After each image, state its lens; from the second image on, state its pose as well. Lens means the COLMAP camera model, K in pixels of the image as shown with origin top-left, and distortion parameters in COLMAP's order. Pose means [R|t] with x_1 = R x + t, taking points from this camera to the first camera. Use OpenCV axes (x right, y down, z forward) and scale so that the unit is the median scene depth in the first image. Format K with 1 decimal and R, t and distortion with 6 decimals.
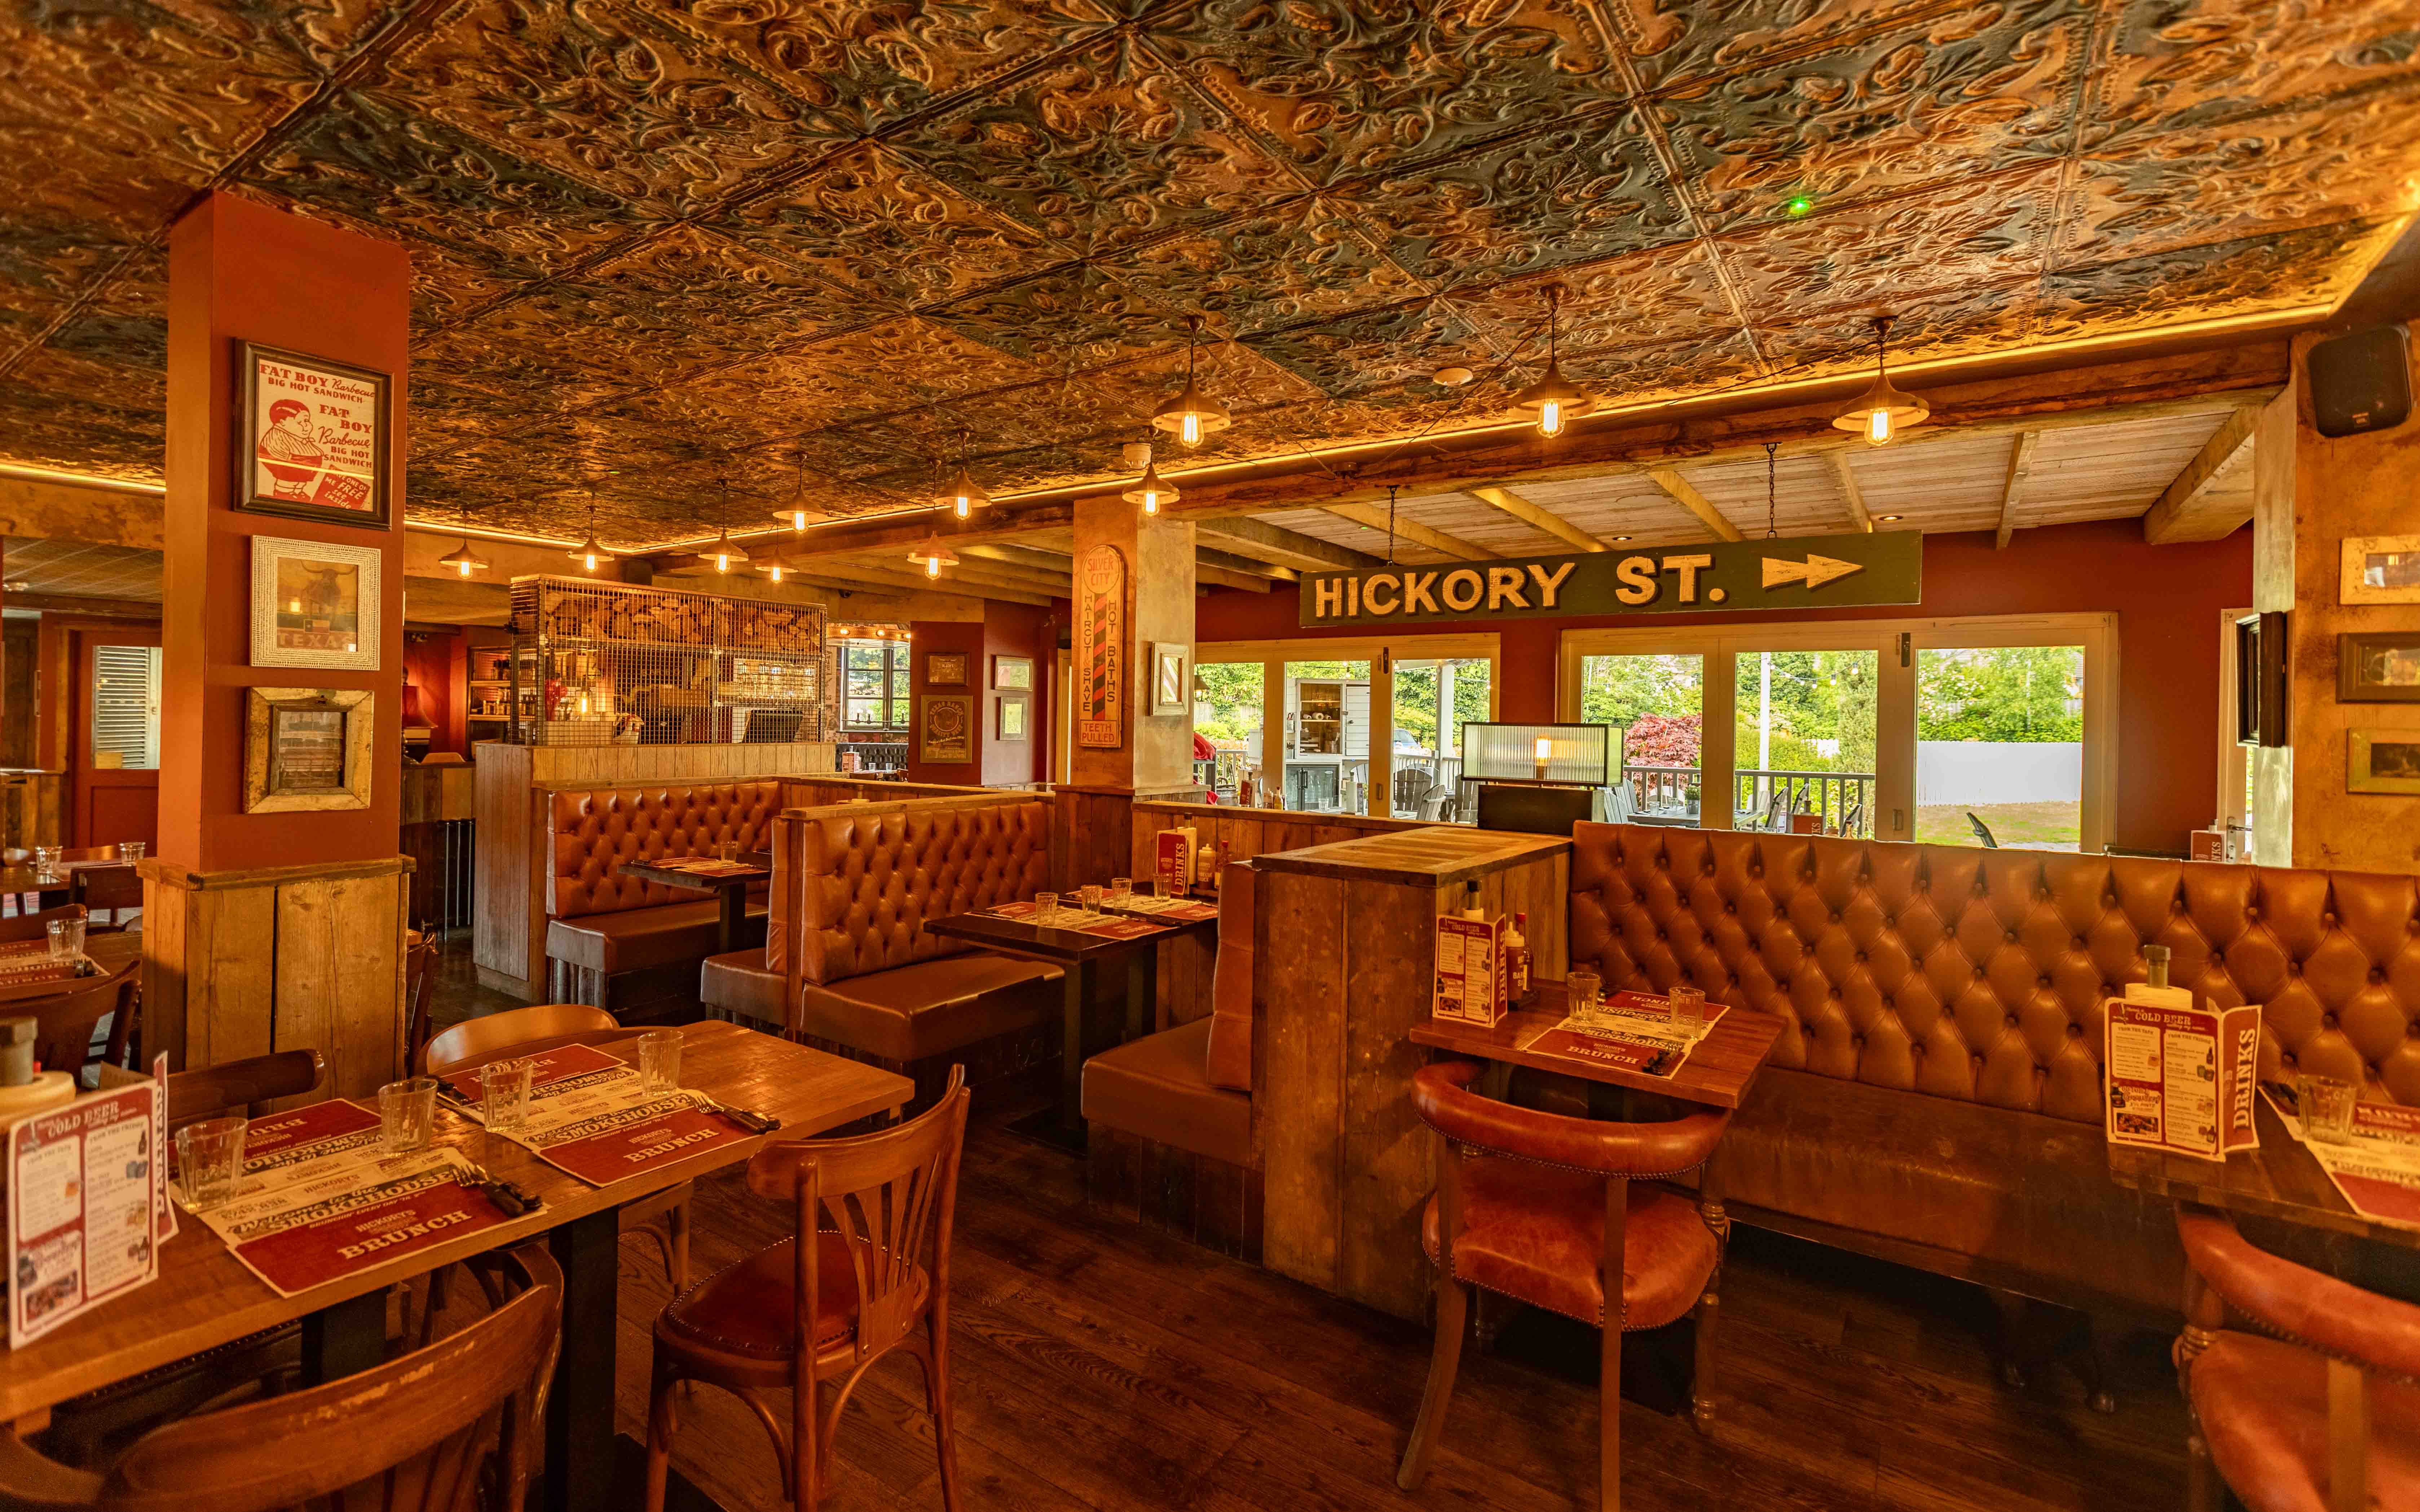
lens RADIAL K [[1097.8, 0, 1192.7], [0, 1097.8, 723.5], [0, 0, 1]] dist [0.008630, -0.001192]
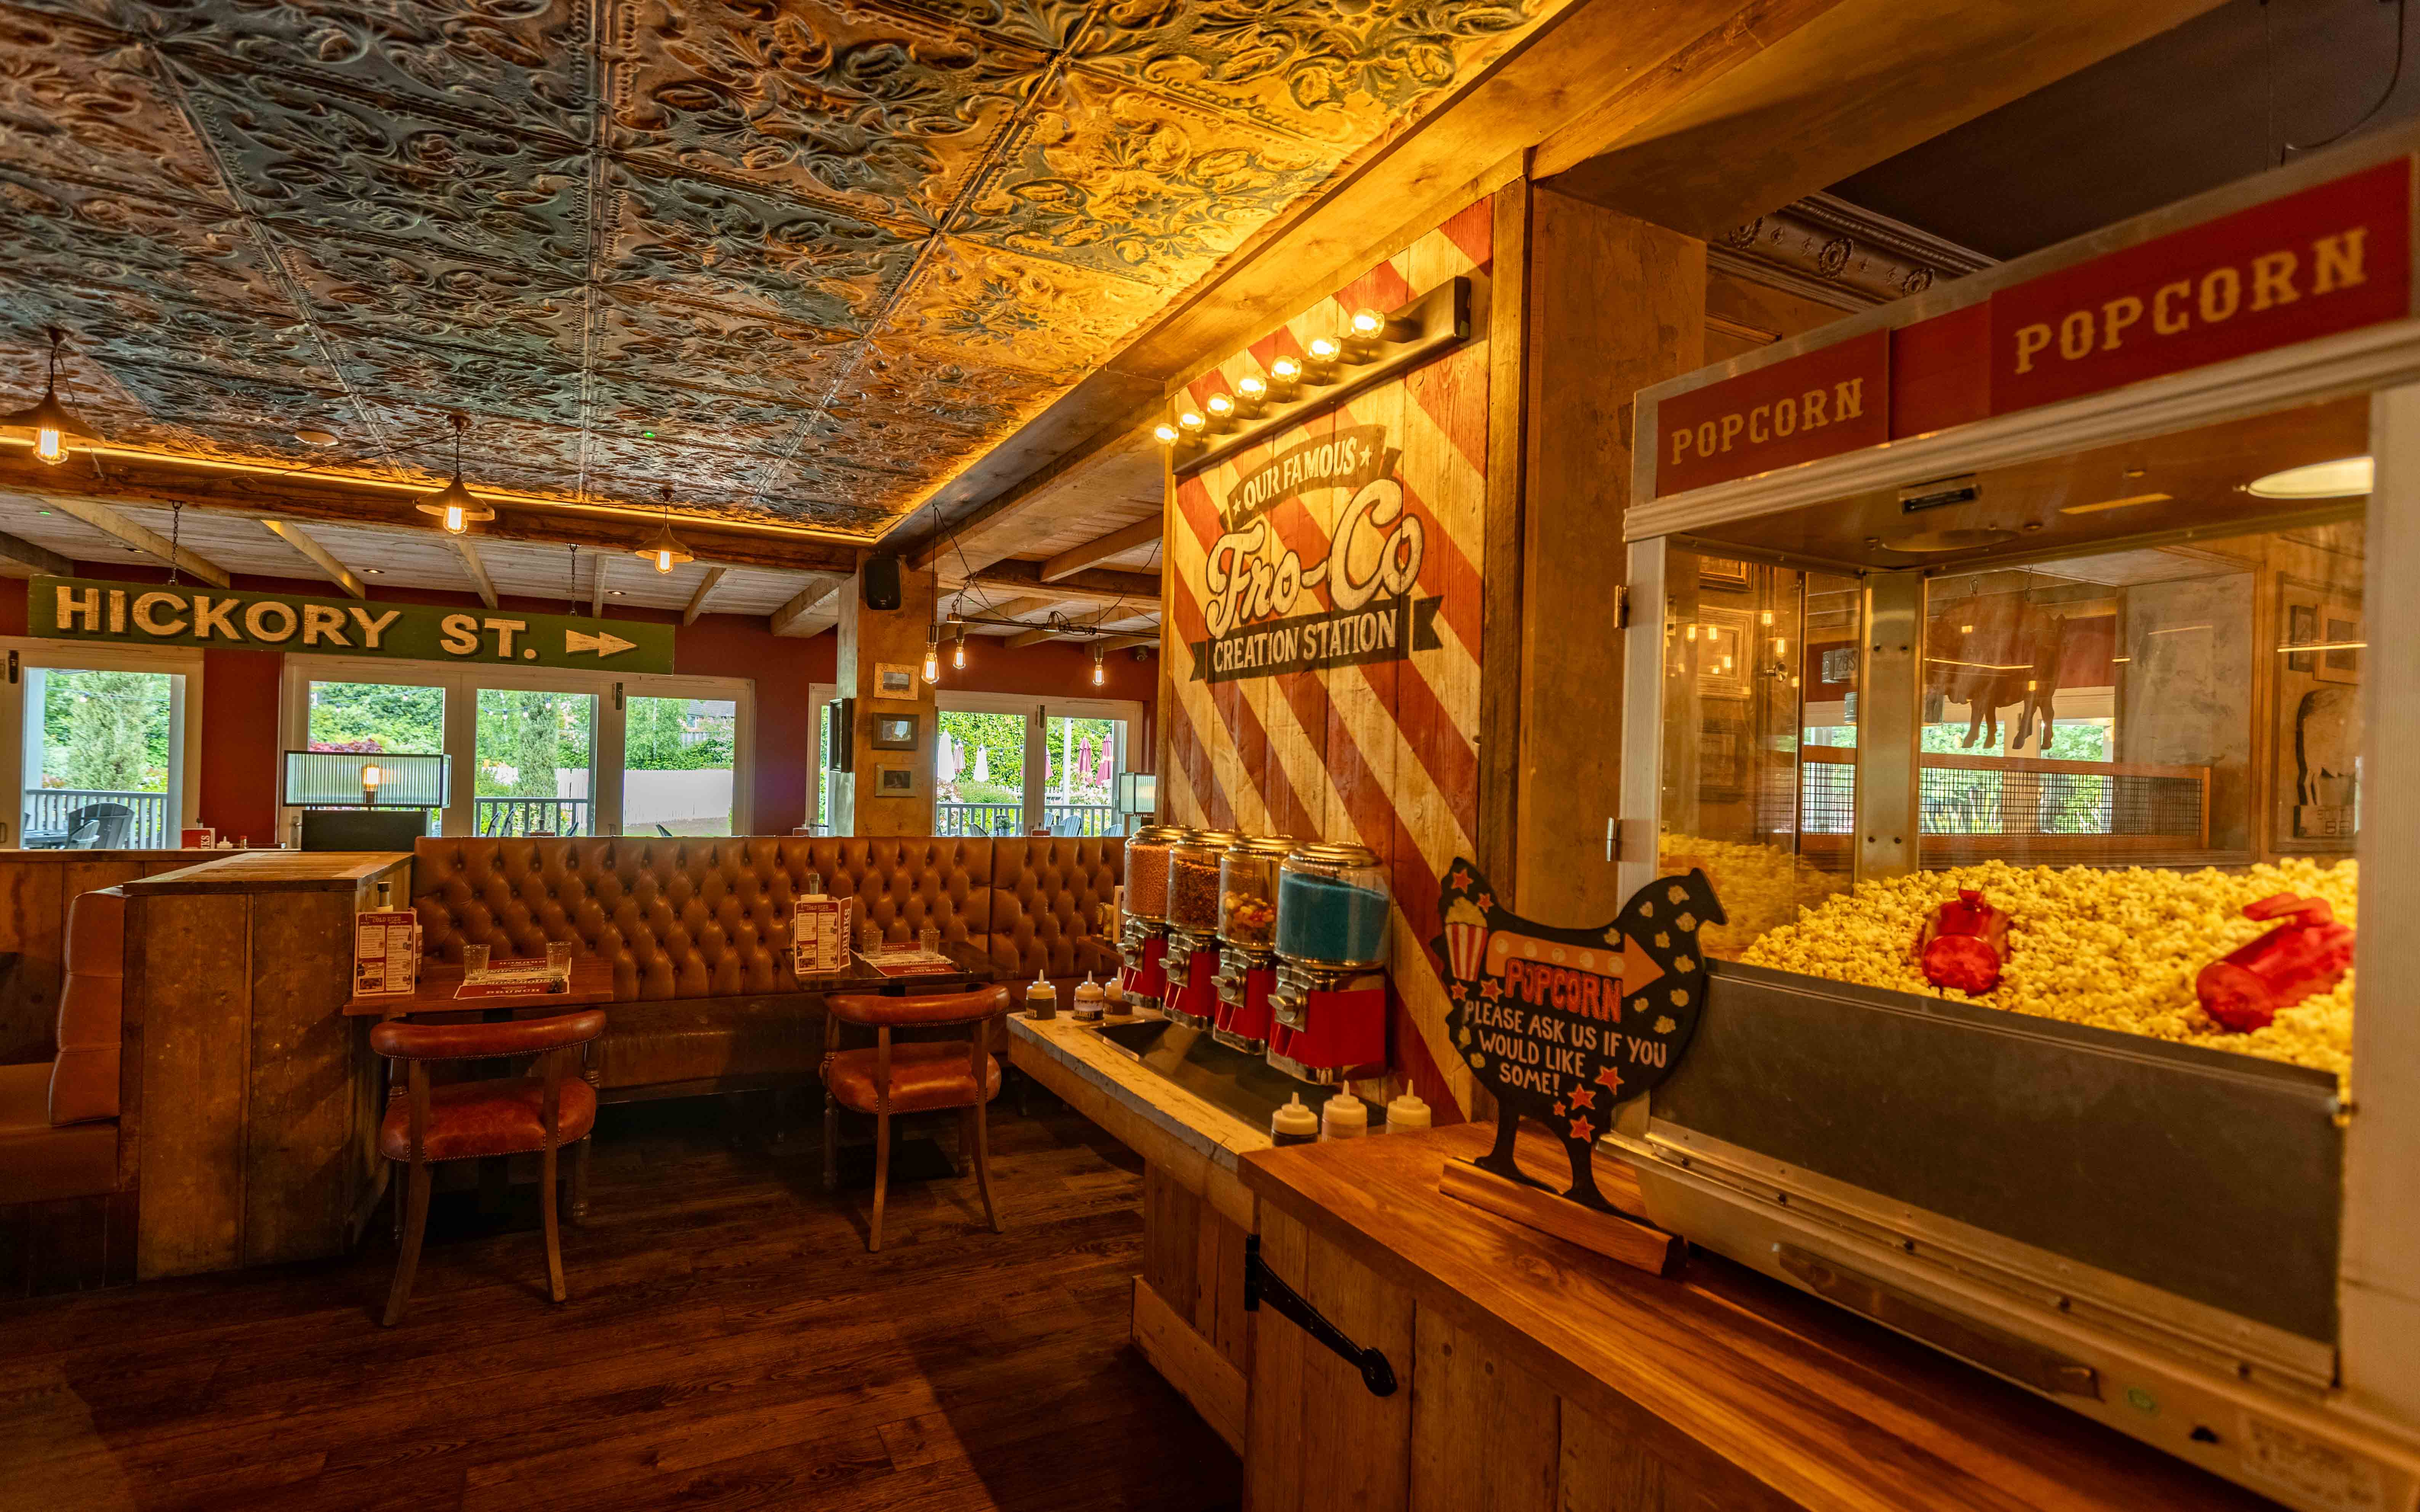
lens RADIAL K [[1565.3, 0, 1207.7], [0, 1565.3, 764.5], [0, 0, 1]] dist [-0.000276, -0.001926]
pose [[0.497844, 0.002831, 0.867262, -0.750503], [-0.014510, 0.999882, 0.005066, -0.010255], [-0.867145, -0.015106, 0.497826, -0.622286]]
